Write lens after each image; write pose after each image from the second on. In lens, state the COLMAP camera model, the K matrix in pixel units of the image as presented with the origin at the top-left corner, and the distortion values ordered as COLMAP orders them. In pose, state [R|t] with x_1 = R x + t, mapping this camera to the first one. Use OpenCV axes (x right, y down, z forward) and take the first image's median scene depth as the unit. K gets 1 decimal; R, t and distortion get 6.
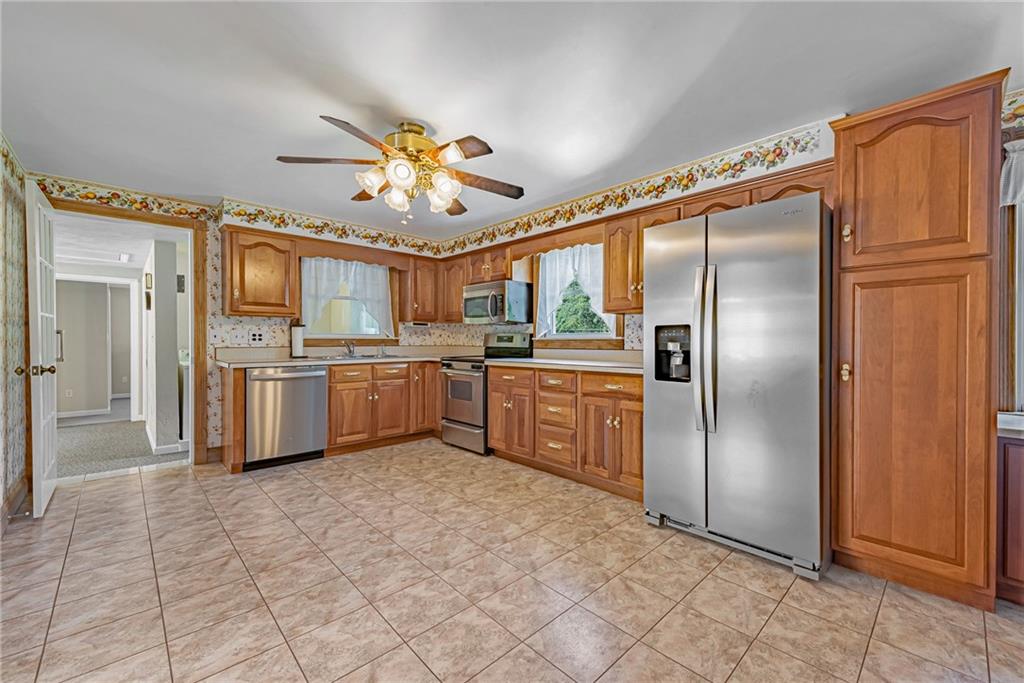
lens RADIAL K [[408.9, 0, 544.7], [0, 408.9, 342.7], [0, 0, 1]] dist [0.018091, -0.000321]
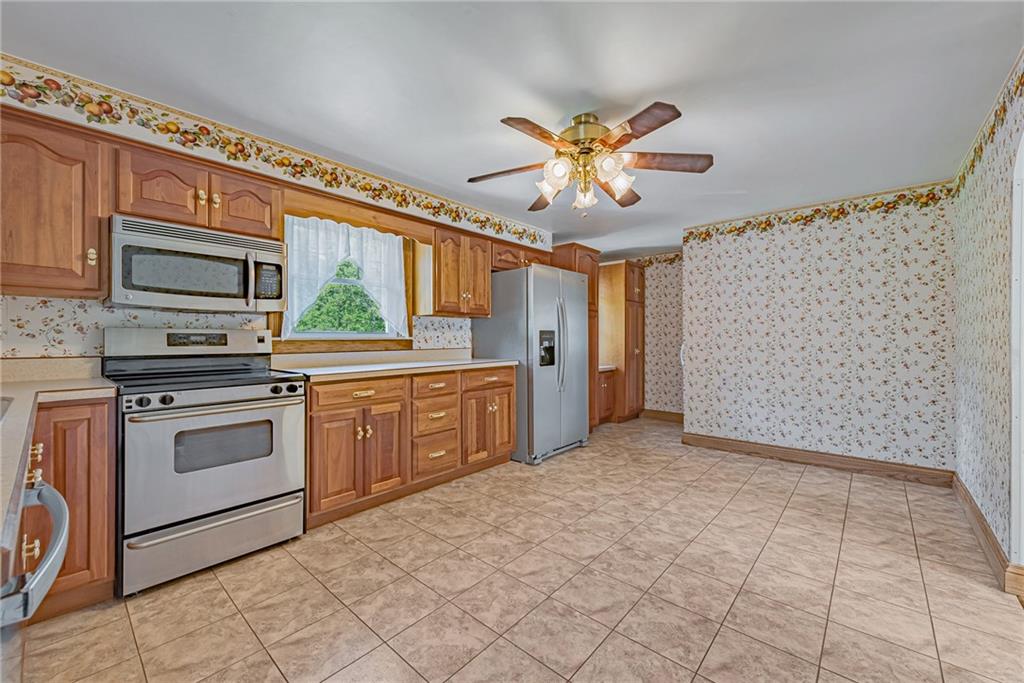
lens RADIAL K [[408.9, 0, 511.7], [0, 408.9, 339.2], [0, 0, 1]] dist [0.018091, -0.000321]
pose [[-0.048046, 0.000525, 0.998845, -0.817373], [0.011136, 0.999938, 0.000010, -0.006189], [-0.998783, 0.011123, -0.048049, 0.783795]]
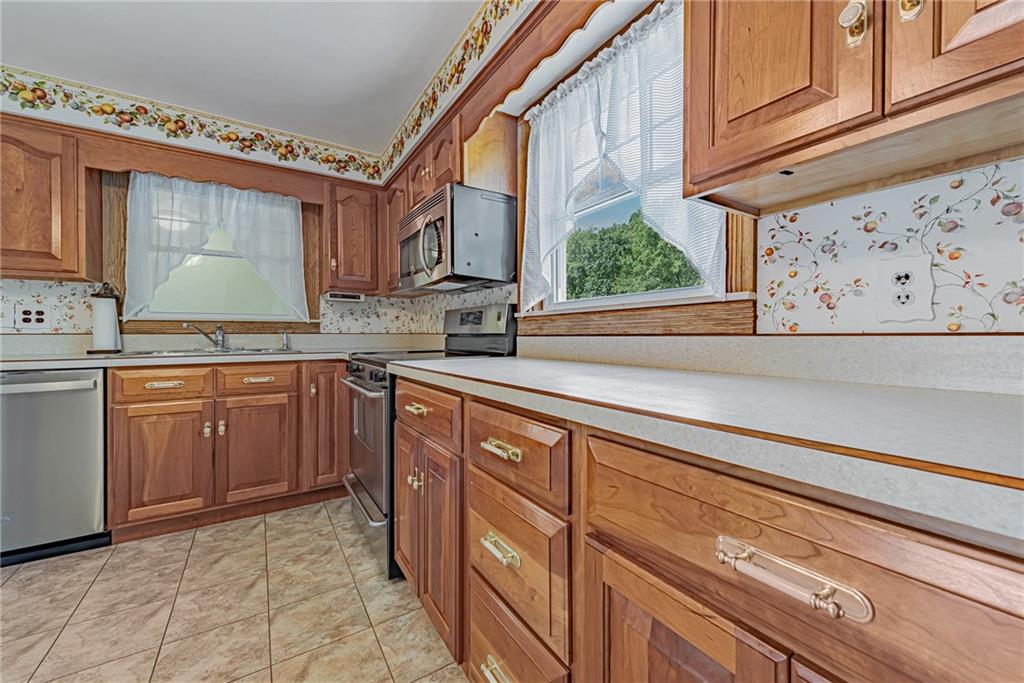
lens RADIAL K [[408.9, 0, 511.6], [0, 408.9, 330.4], [0, 0, 1]] dist [0.018091, -0.000321]
pose [[0.973081, -0.005511, -0.230399, 0.085935], [0.001639, 0.999854, -0.016996, 0.019001], [0.230459, 0.016161, 0.972948, 0.649753]]
